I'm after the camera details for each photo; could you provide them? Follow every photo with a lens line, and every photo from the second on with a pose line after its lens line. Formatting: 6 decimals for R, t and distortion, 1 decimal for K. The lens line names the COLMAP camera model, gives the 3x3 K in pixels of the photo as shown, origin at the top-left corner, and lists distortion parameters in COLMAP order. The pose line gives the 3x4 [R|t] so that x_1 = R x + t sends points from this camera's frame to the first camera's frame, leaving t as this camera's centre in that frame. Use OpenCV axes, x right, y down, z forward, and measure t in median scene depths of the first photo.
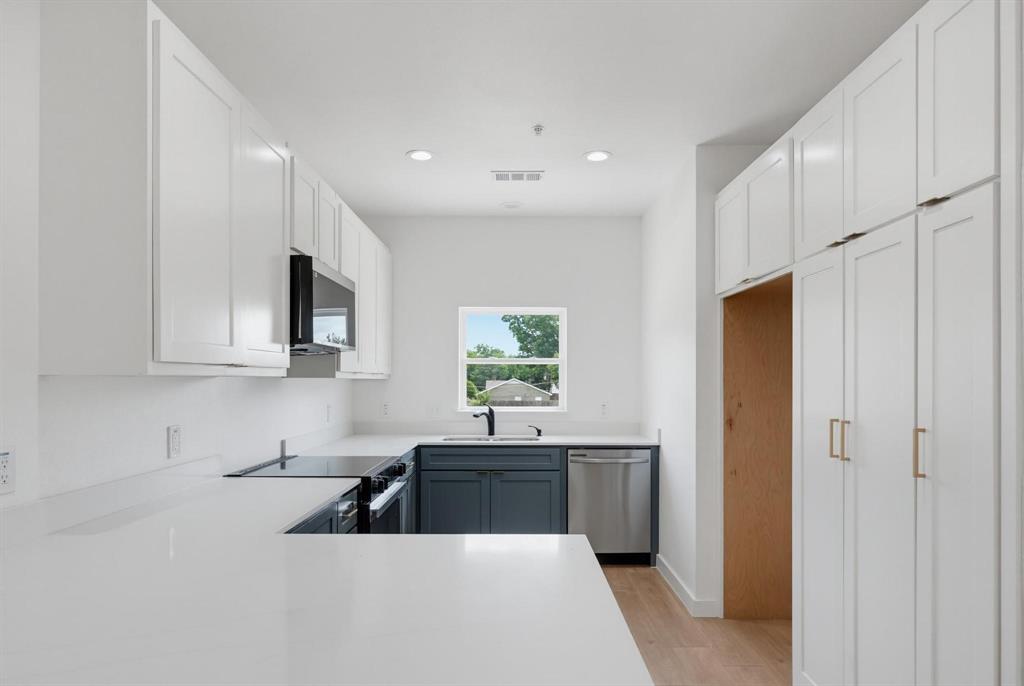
lens RADIAL K [[543.6, 0, 513.1], [0, 543.6, 383.6], [0, 0, 1]] dist [0.000694, 0.000101]
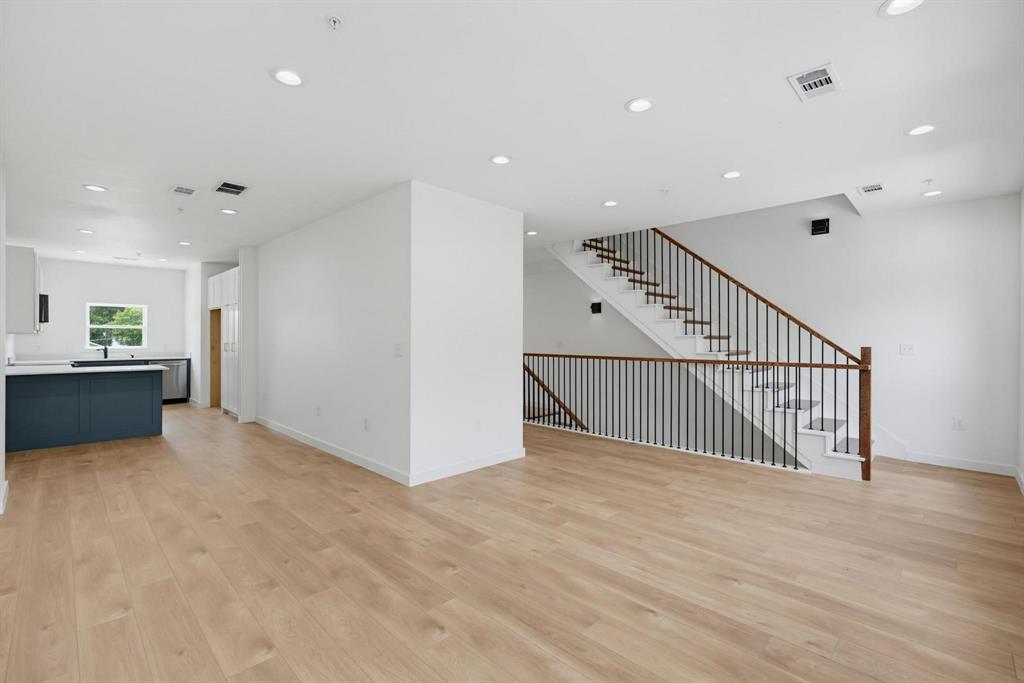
lens RADIAL K [[446.6, 0, 512.0], [0, 446.6, 341.5], [0, 0, 1]] dist [0.001845, 0.000232]
pose [[0.695849, 0.001283, 0.718187, -0.227786], [-0.001865, 0.999998, 0.000021, 0.020675], [-0.718185, -0.001353, 0.695851, -1.738911]]
